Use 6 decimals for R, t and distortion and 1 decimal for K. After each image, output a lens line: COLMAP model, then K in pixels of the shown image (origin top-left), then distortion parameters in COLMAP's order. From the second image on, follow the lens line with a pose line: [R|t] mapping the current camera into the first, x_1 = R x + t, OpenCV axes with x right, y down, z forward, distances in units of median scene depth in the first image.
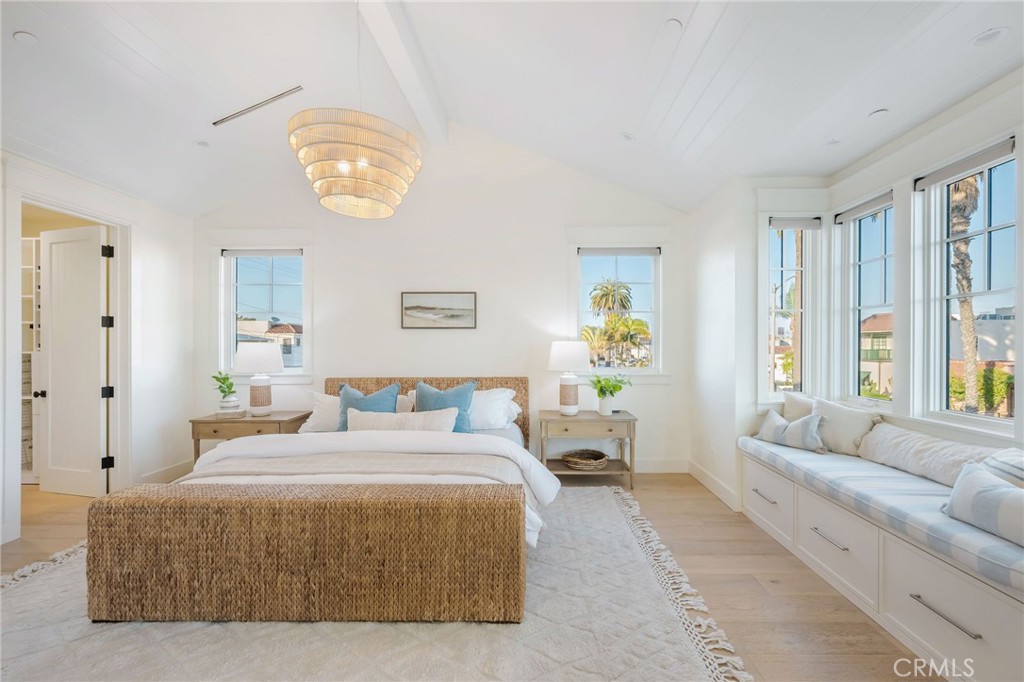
lens RADIAL K [[444.3, 0, 515.4], [0, 444.3, 341.8], [0, 0, 1]] dist [0.000215, -0.000002]
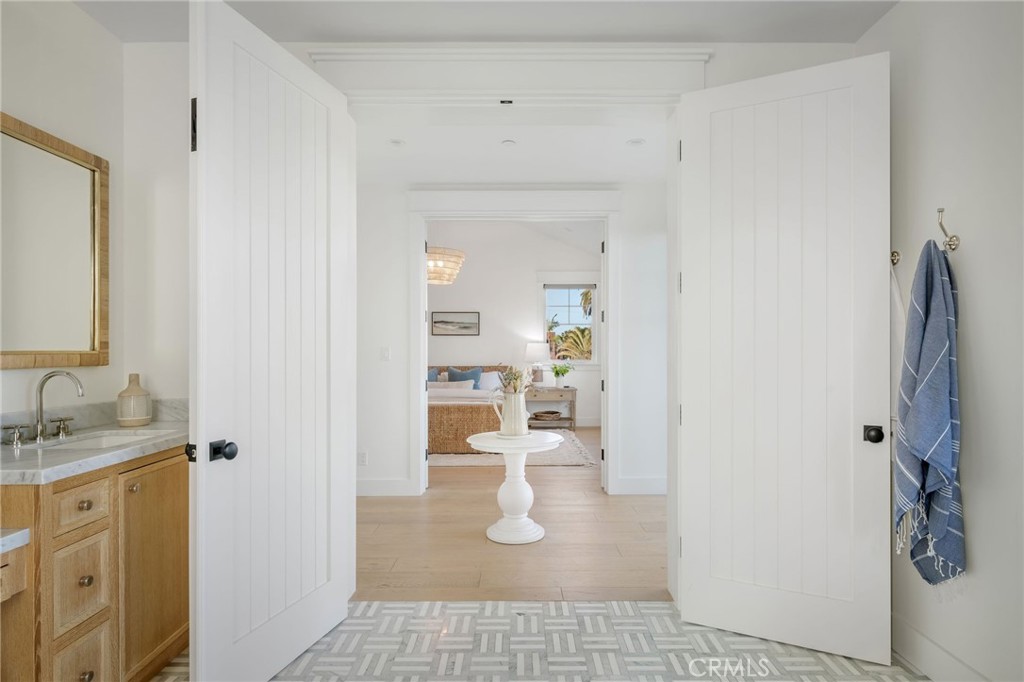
lens RADIAL K [[530.7, 0, 511.8], [0, 530.7, 342.8], [0, 0, 1]] dist [-0.000062, 0.000000]
pose [[0.999331, 0.001118, 0.036555, -0.045292], [-0.000891, 0.999980, -0.006220, 0.008996], [-0.036561, 0.006183, 0.999312, -0.943446]]
